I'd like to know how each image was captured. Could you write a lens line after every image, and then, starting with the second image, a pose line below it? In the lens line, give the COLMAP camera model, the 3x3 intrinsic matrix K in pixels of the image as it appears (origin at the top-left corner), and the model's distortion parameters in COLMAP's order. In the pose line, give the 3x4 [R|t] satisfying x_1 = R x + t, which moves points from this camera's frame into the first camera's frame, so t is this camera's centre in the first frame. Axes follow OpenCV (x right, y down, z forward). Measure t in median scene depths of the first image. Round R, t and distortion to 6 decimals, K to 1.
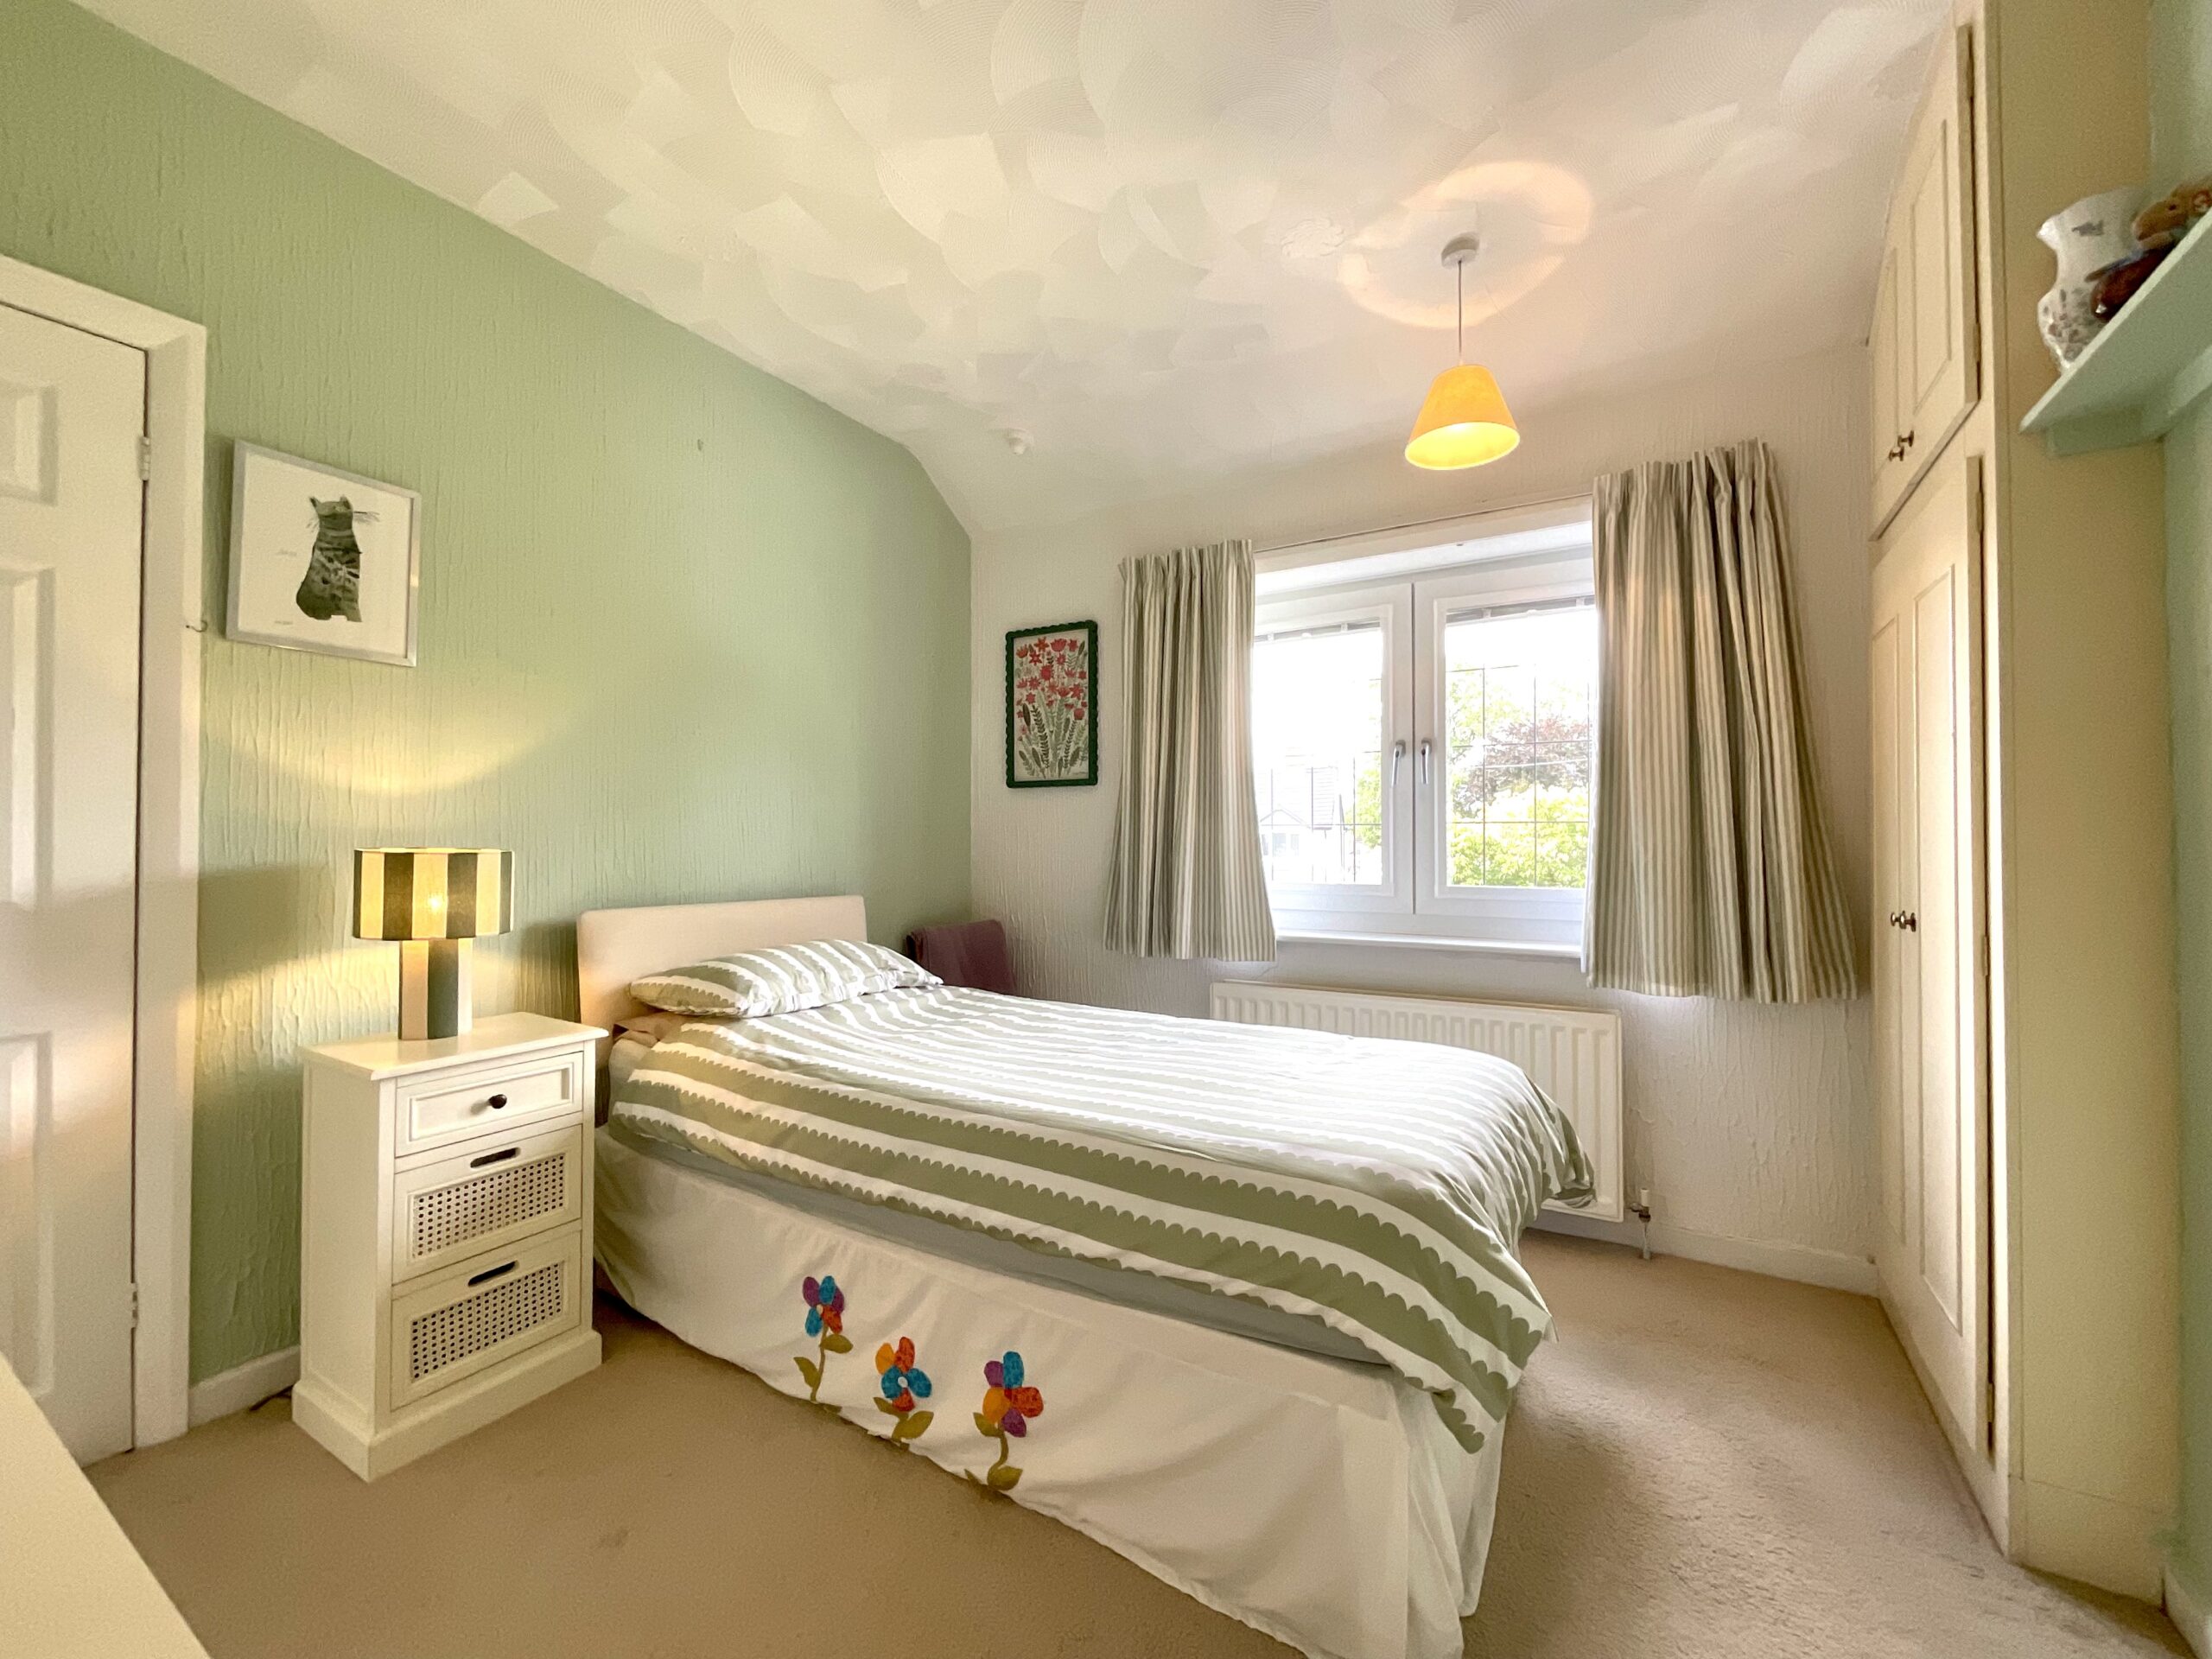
lens RADIAL K [[898.9, 0, 1106.0], [0, 898.9, 834.5], [0, 0, 1]] dist [0.002034, -0.002048]
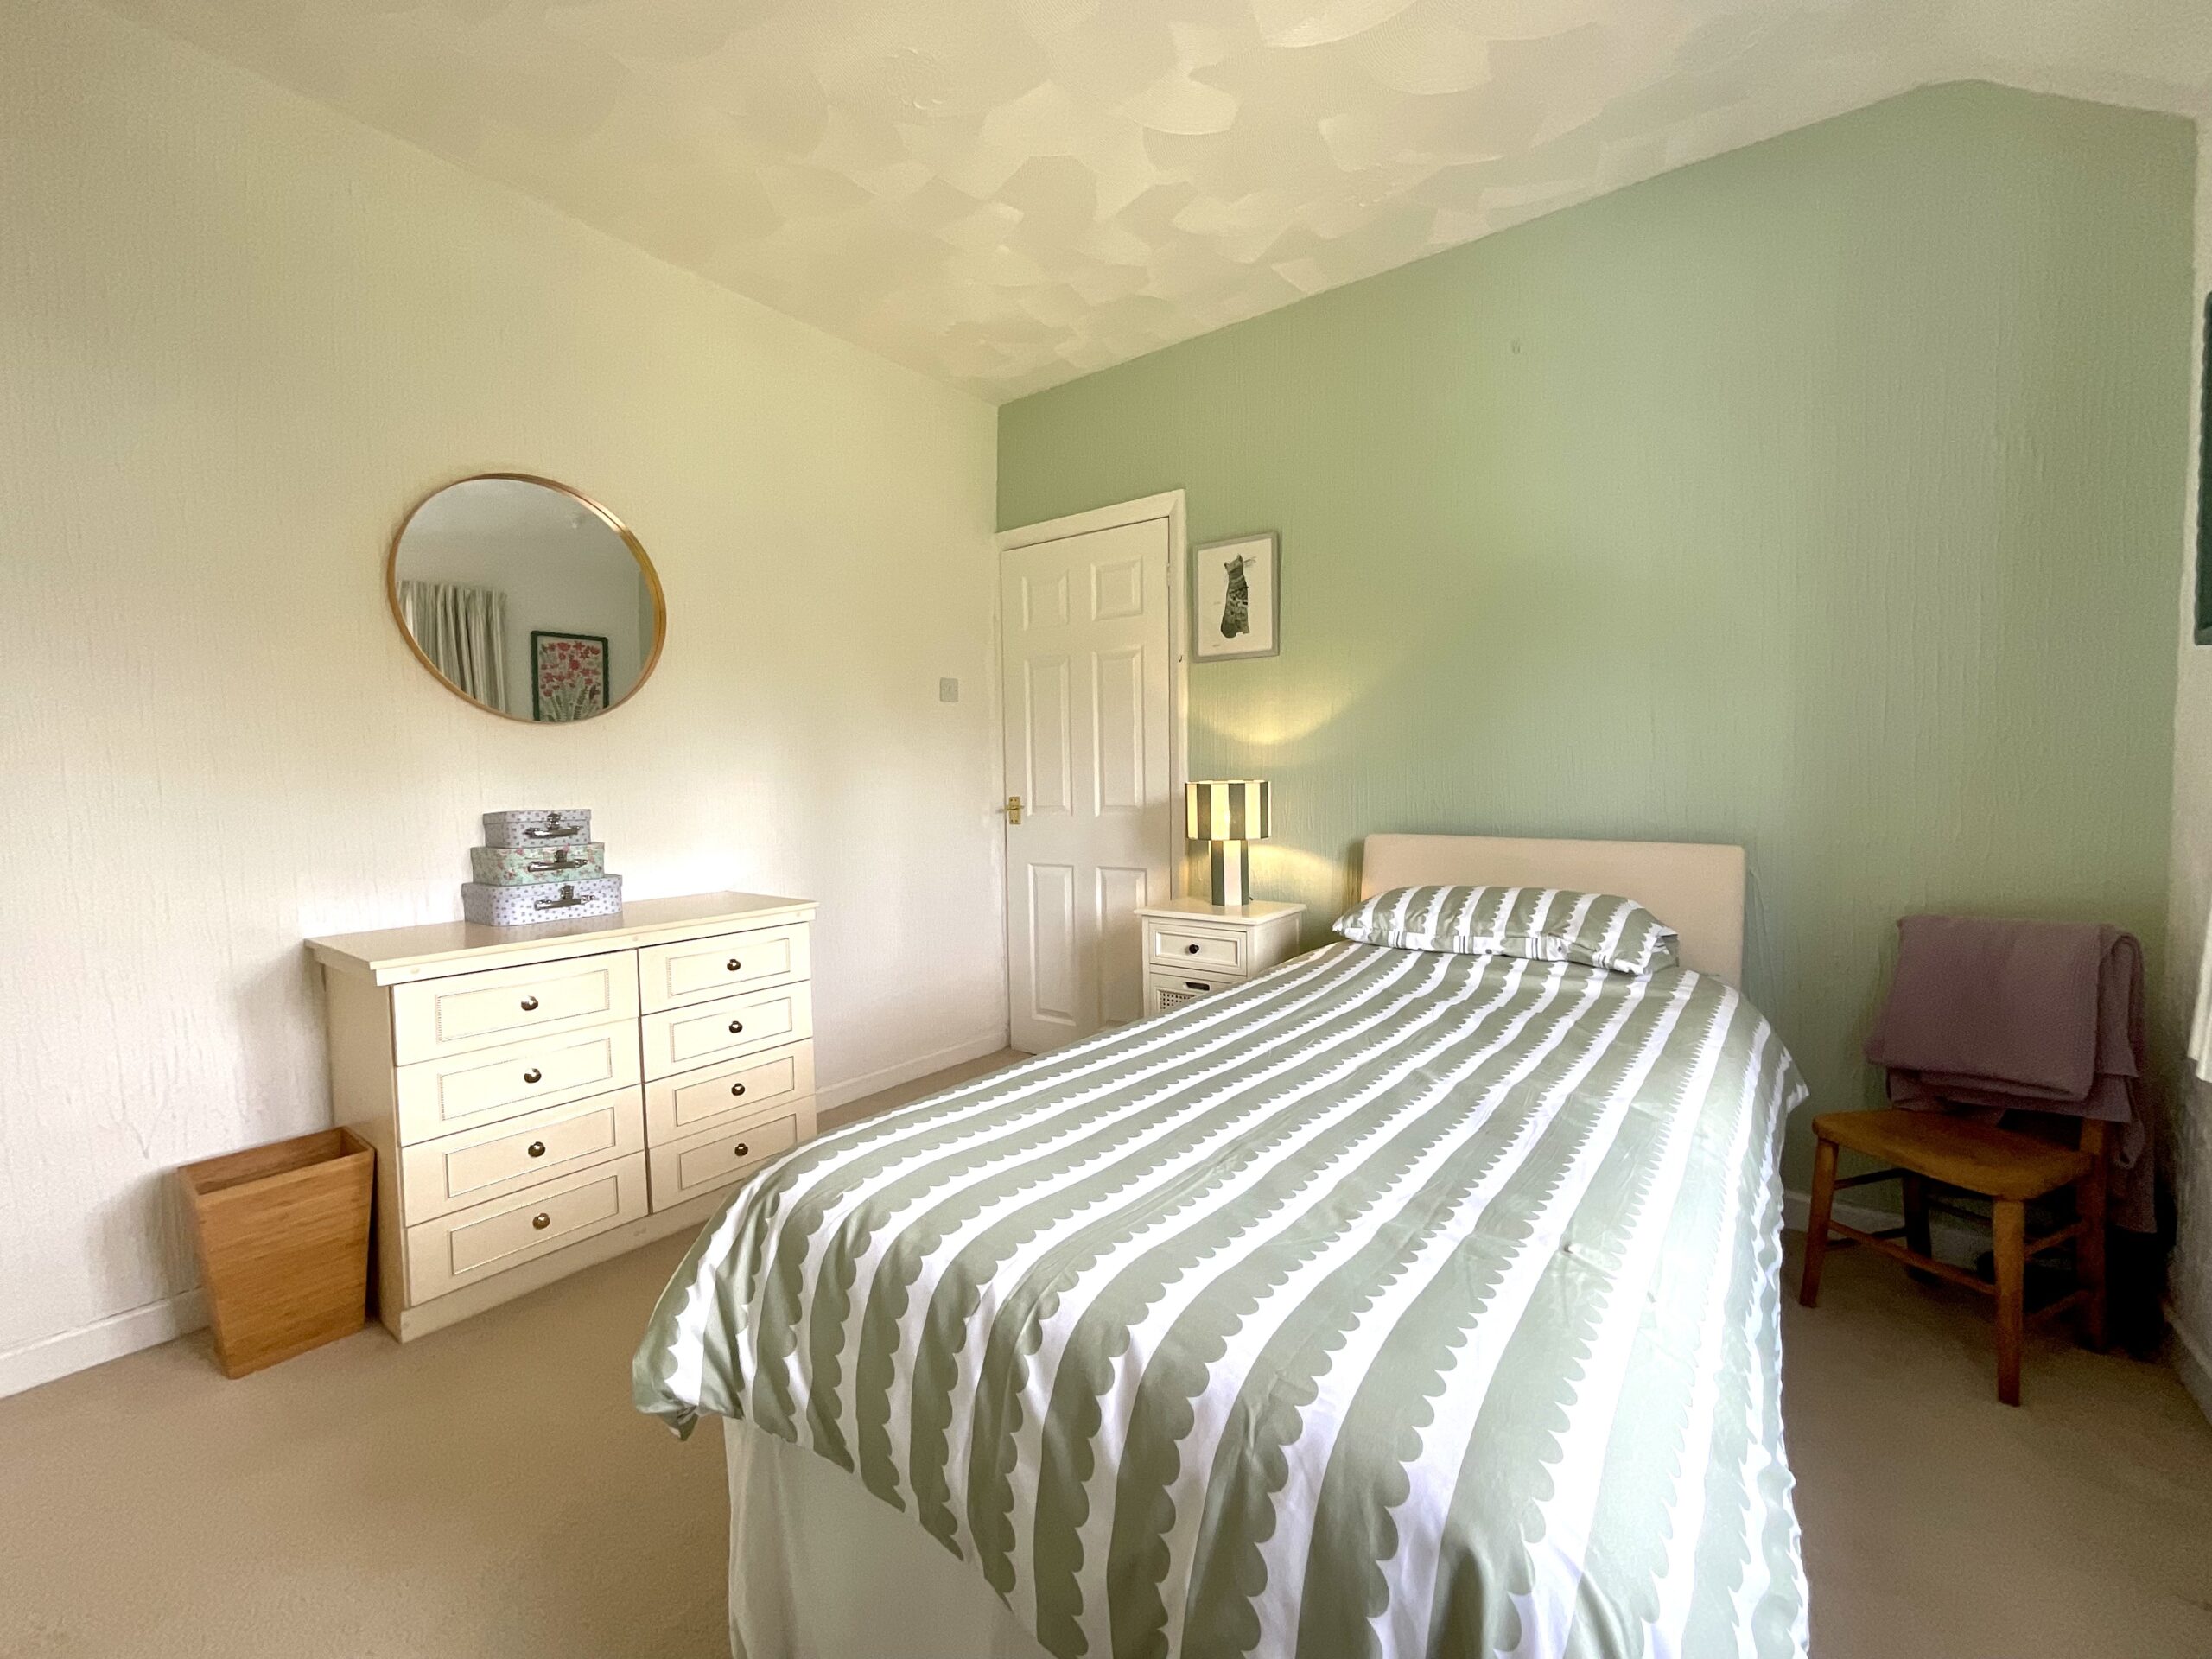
lens RADIAL K [[898.9, 0, 1104.7], [0, 898.9, 819.0], [0, 0, 1]] dist [0.002034, -0.002048]
pose [[-0.091770, 0.052203, -0.994411, 0.754768], [0.025516, 0.998420, 0.050059, -0.001349], [0.995453, -0.020780, -0.092957, 0.904991]]
